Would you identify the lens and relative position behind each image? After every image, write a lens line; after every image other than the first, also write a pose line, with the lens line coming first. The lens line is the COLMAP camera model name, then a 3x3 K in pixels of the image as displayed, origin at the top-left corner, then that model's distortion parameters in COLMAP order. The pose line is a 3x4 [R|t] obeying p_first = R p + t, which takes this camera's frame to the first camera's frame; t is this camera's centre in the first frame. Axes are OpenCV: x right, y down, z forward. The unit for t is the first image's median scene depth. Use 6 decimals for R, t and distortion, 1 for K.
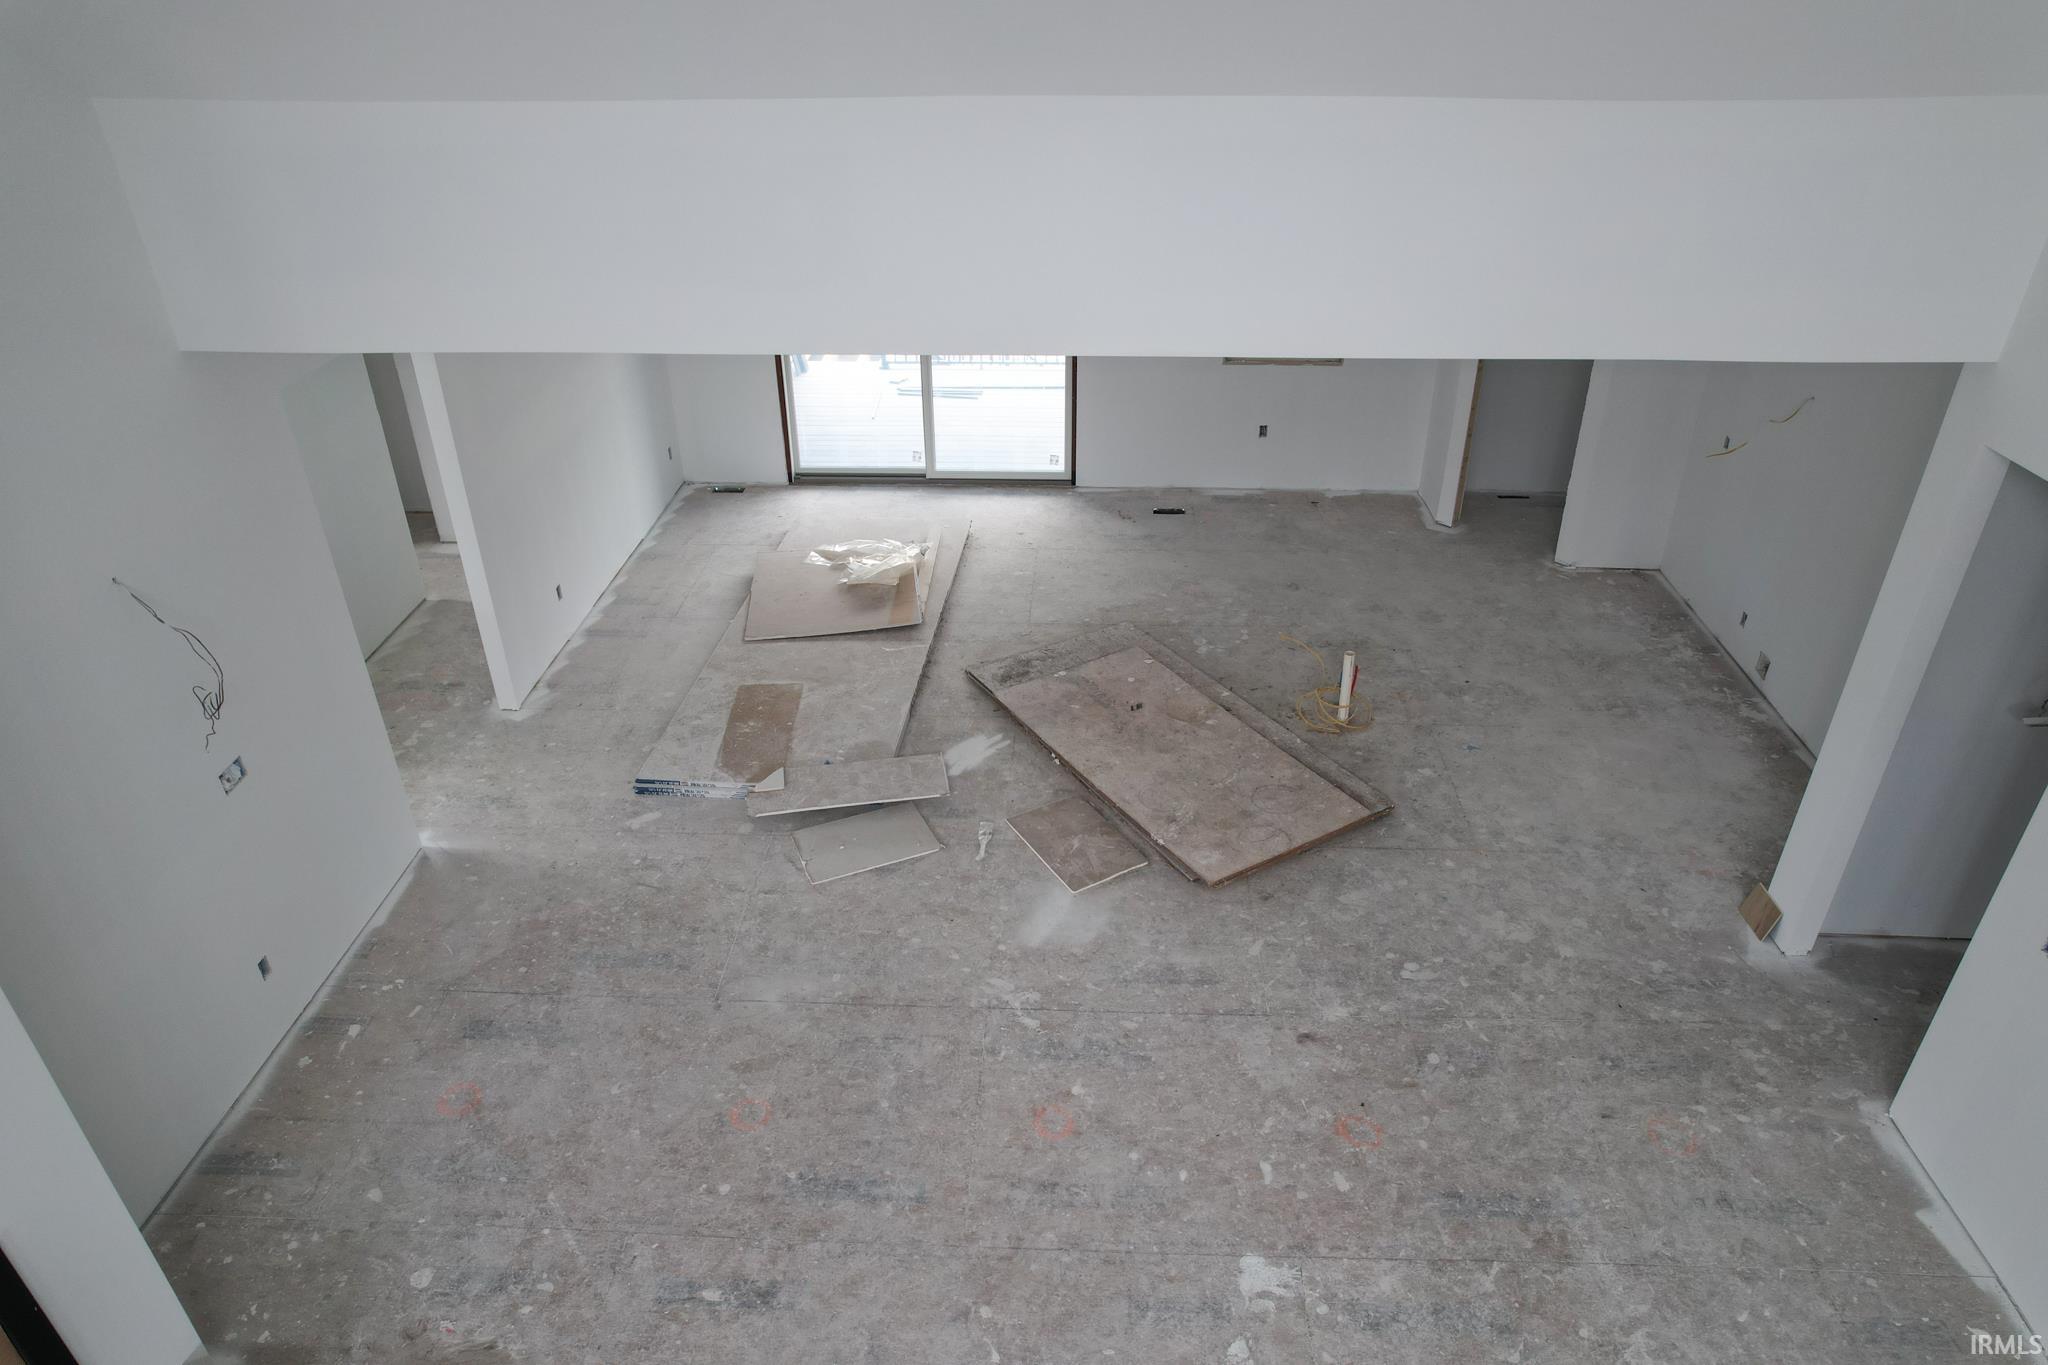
lens RADIAL K [[1311.4, 0, 1028.4], [0, 1311.4, 703.5], [0, 0, 1]] dist [-0.081662, 0.081213]
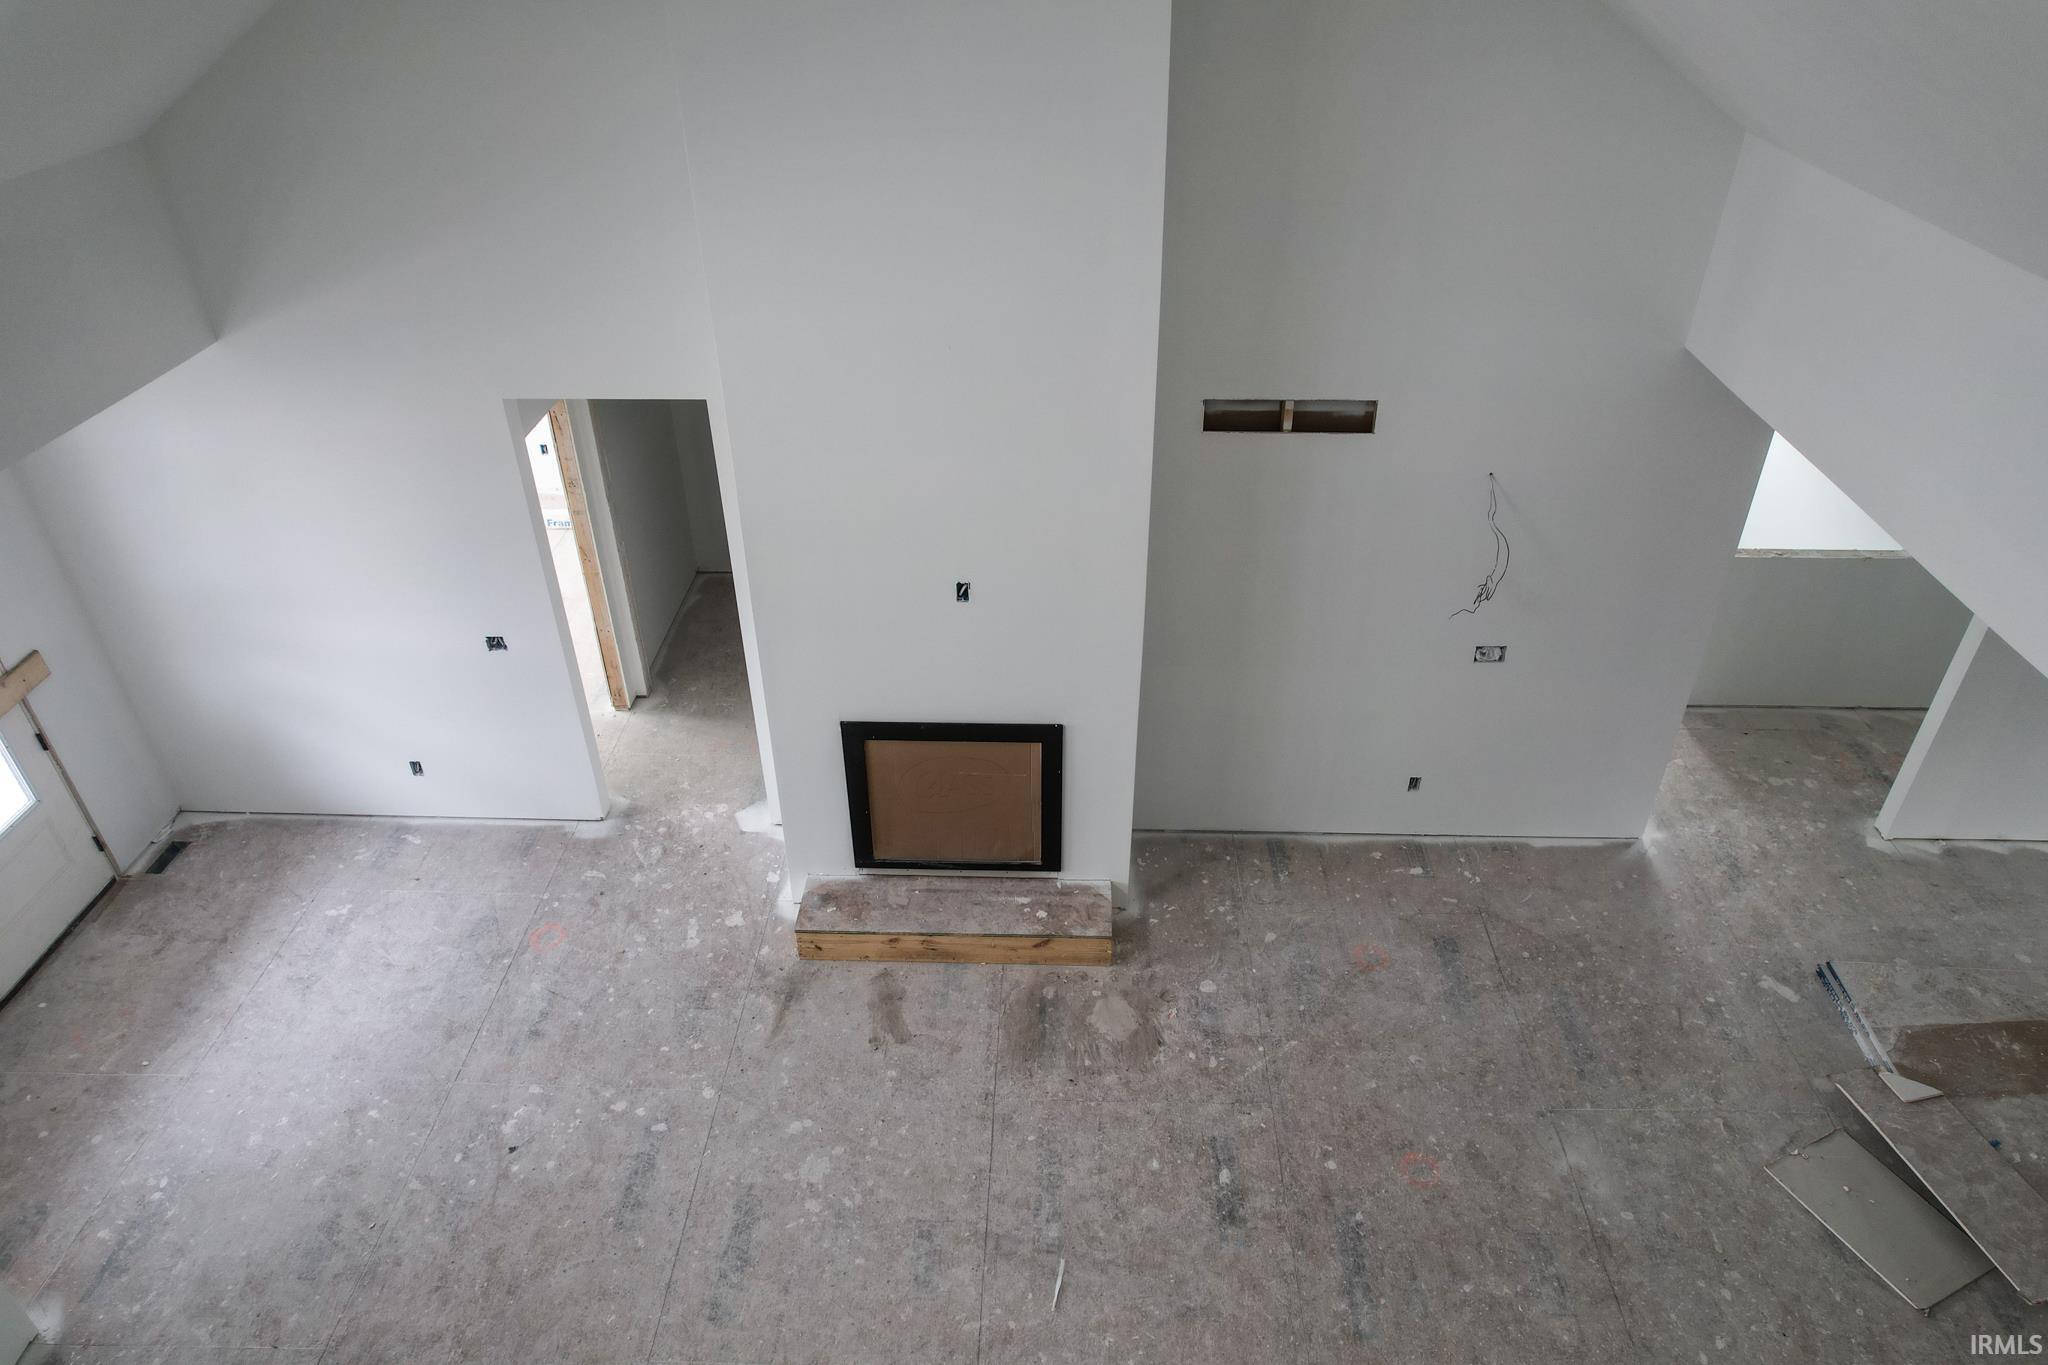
lens RADIAL K [[1311.4, 0, 1028.4], [0, 1311.4, 703.5], [0, 0, 1]] dist [-0.081662, 0.081213]
pose [[0.018234, 0.578269, -0.815642, 0.396683], [-0.514834, 0.704746, 0.488138, -0.280991], [0.857096, 0.411020, 0.310563, 0.256445]]
